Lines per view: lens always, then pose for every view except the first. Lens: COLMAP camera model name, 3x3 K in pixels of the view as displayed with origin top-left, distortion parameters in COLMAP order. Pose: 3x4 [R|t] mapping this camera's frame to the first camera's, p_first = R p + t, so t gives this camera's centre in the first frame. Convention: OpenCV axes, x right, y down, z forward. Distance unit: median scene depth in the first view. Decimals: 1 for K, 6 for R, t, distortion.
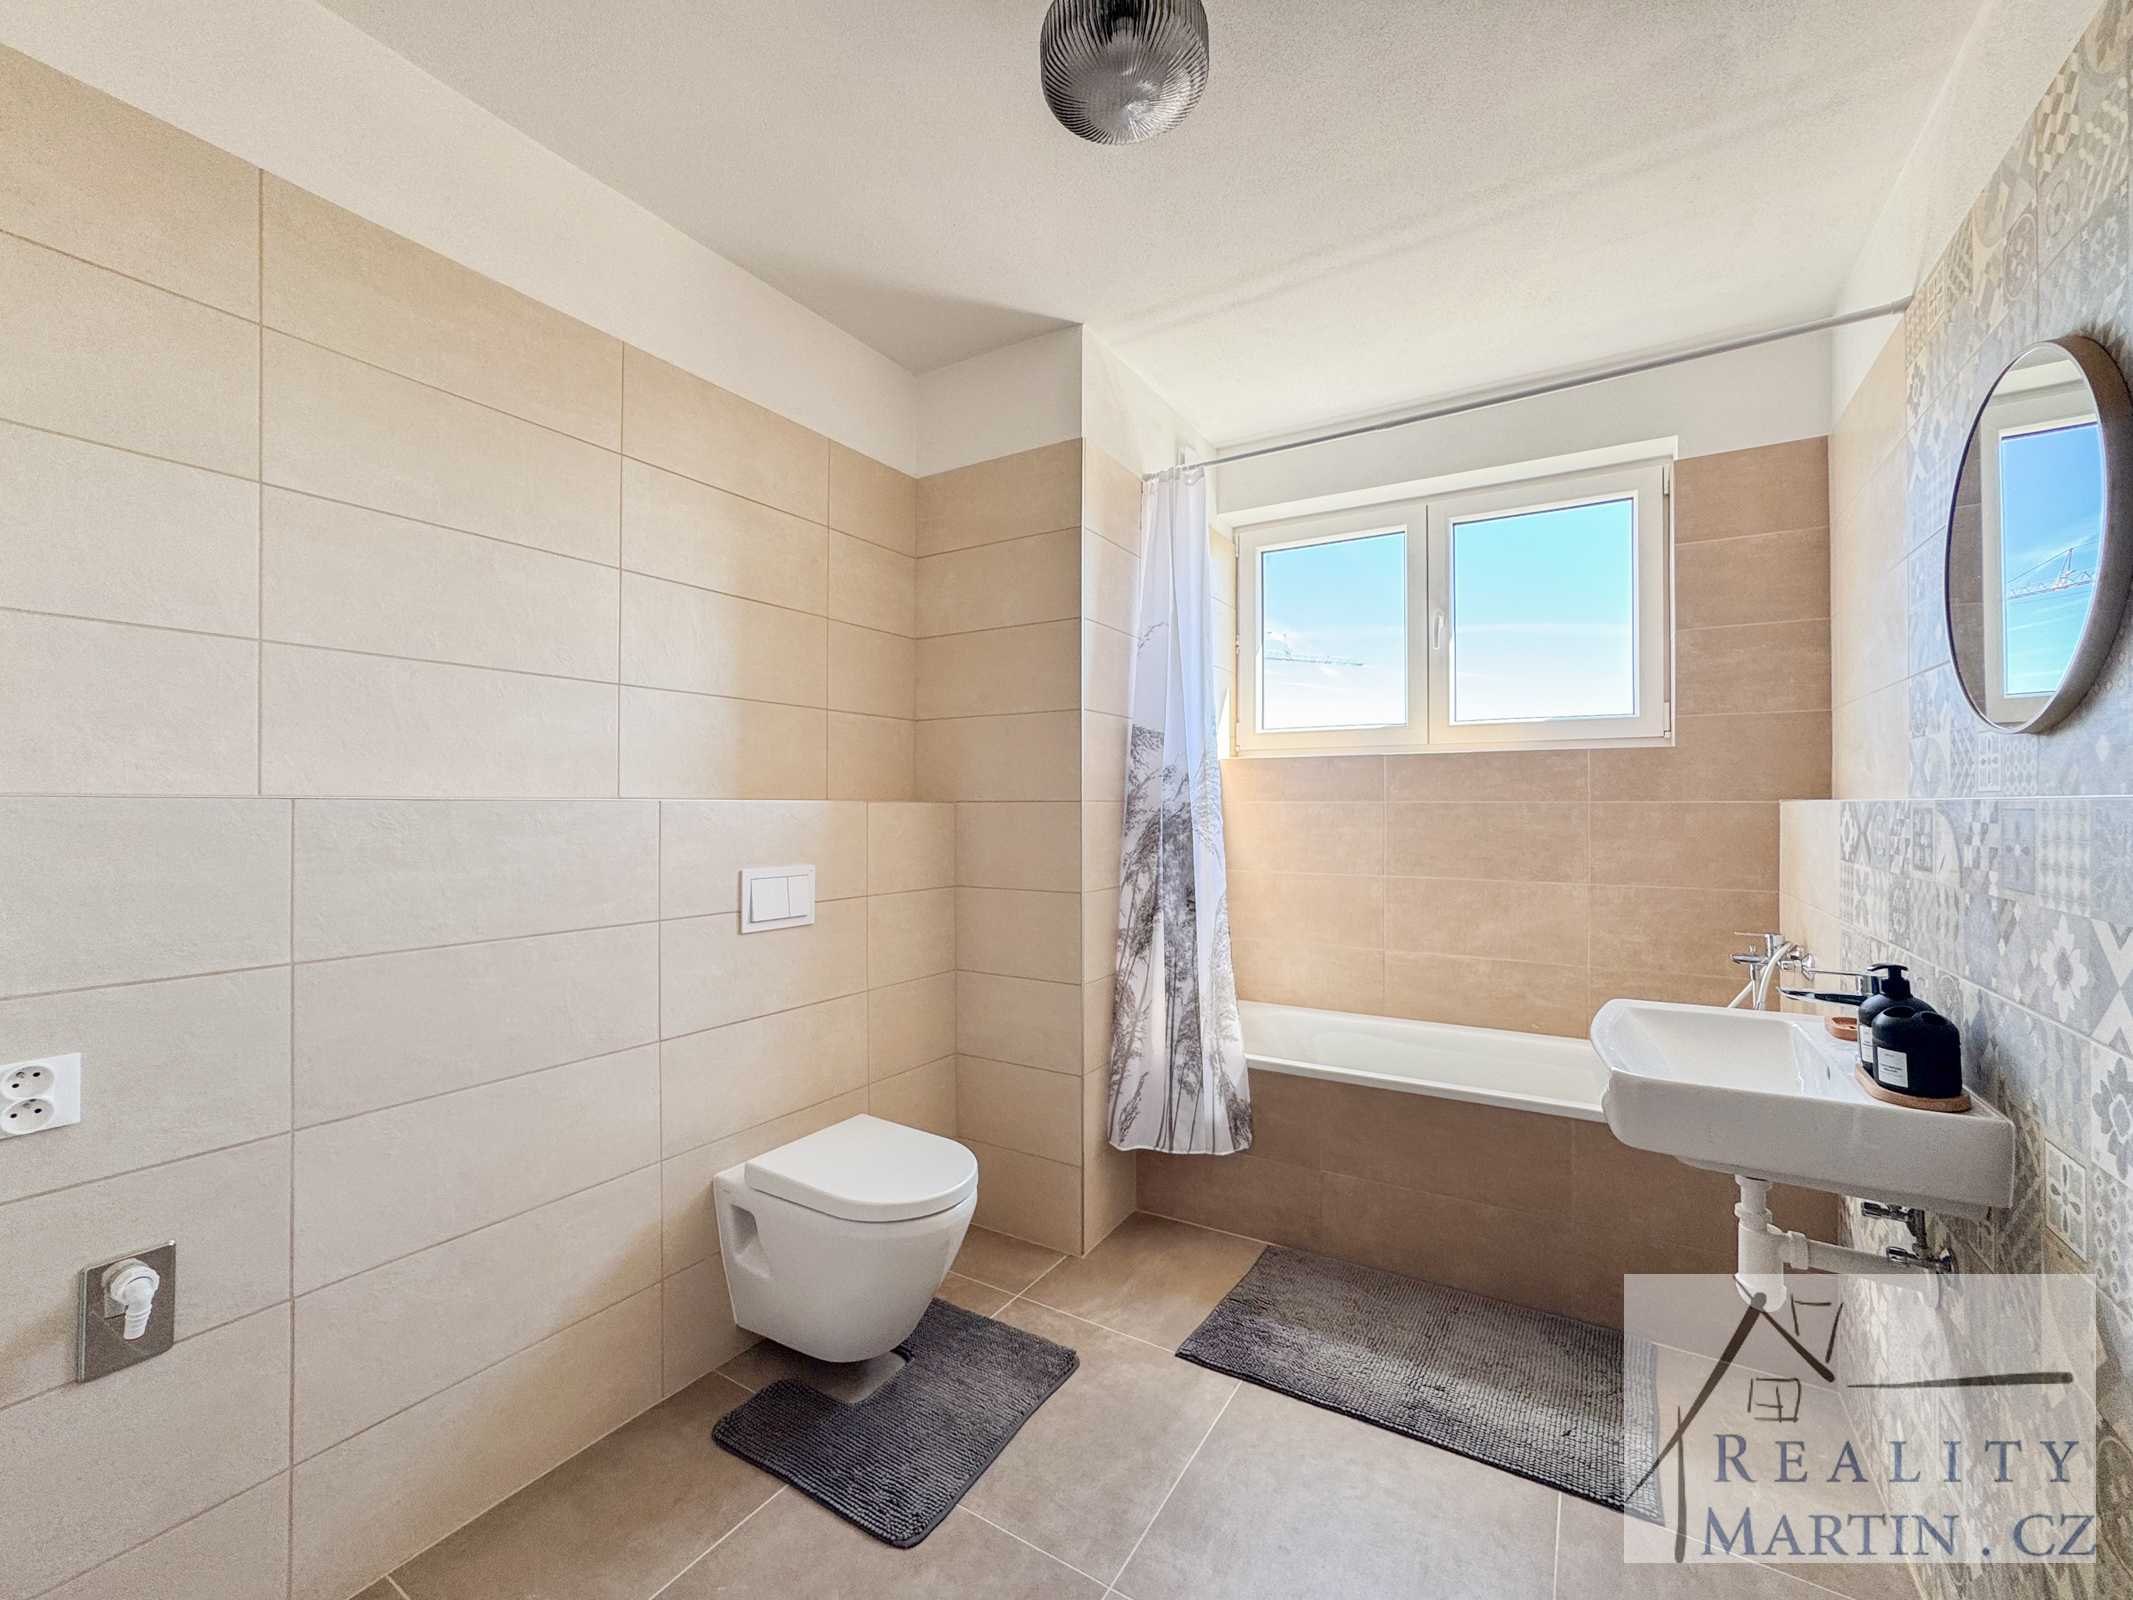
lens RADIAL K [[869.7, 0, 1071.2], [0, 869.7, 808.5], [0, 0, 1]] dist [-0.018066, 0.007624]
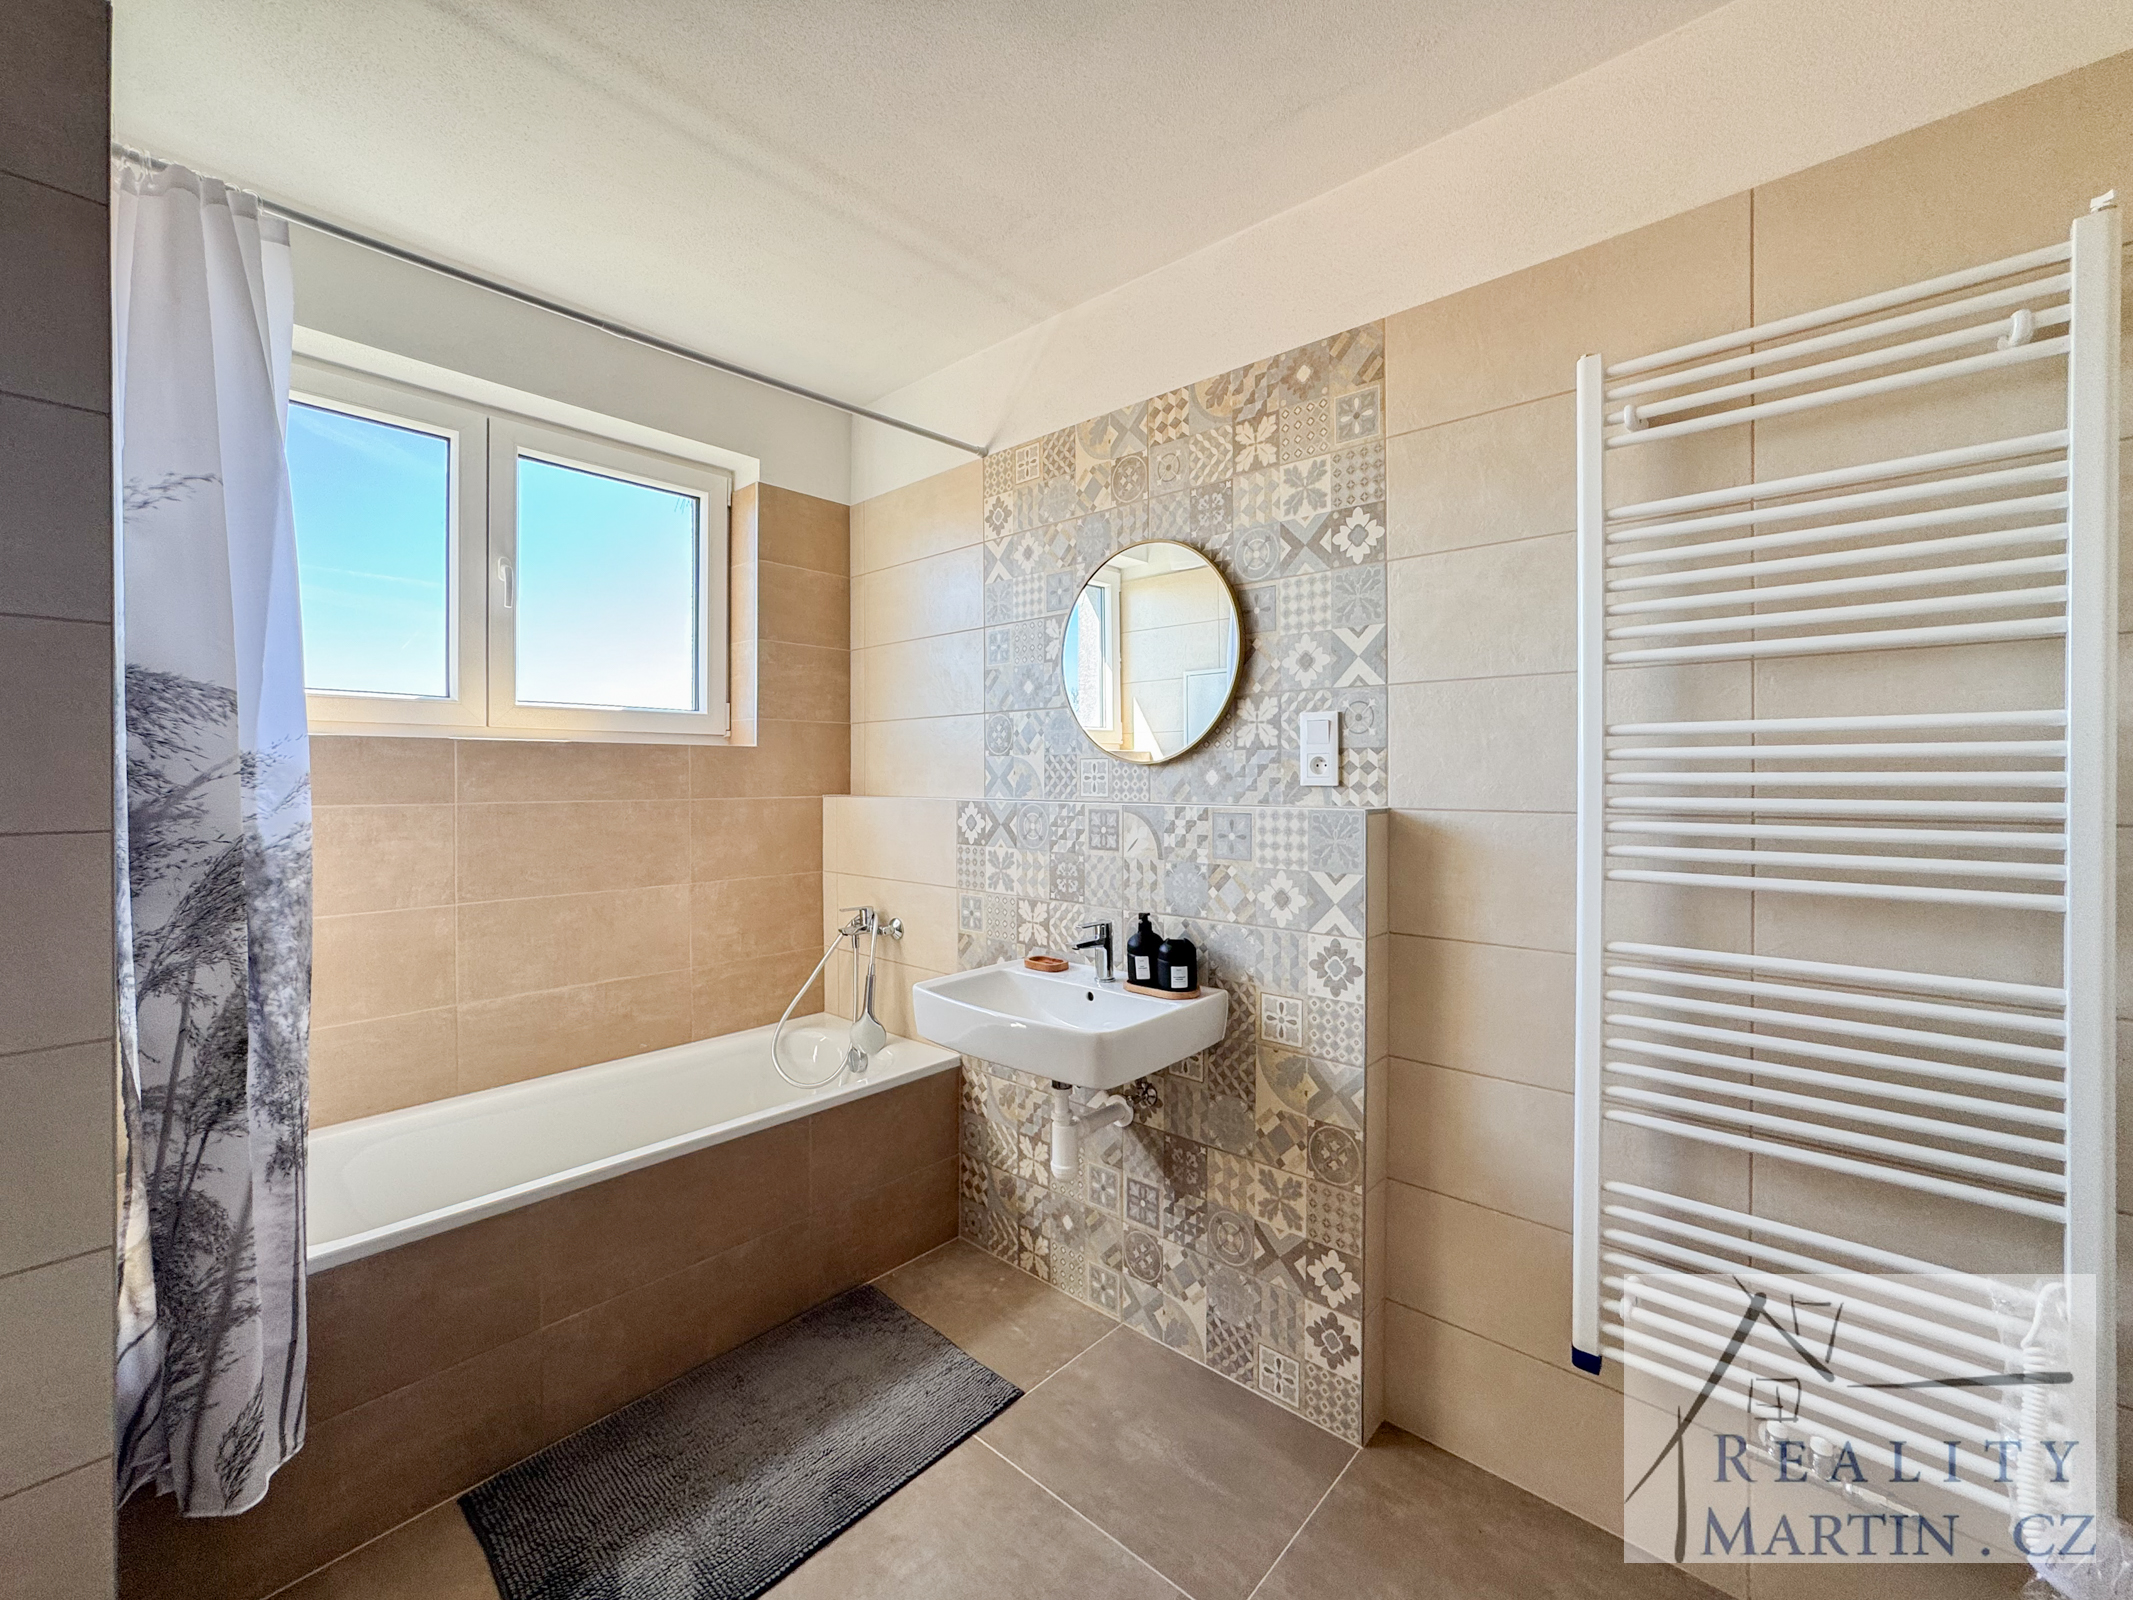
lens RADIAL K [[869.7, 0, 1124.6], [0, 869.7, 782.8], [0, 0, 1]] dist [-0.018066, 0.007624]
pose [[0.190632, -0.003677, 0.981655, -0.295629], [0.005528, 0.999981, 0.002673, -0.028755], [-0.981646, 0.004917, 0.190649, 0.367798]]
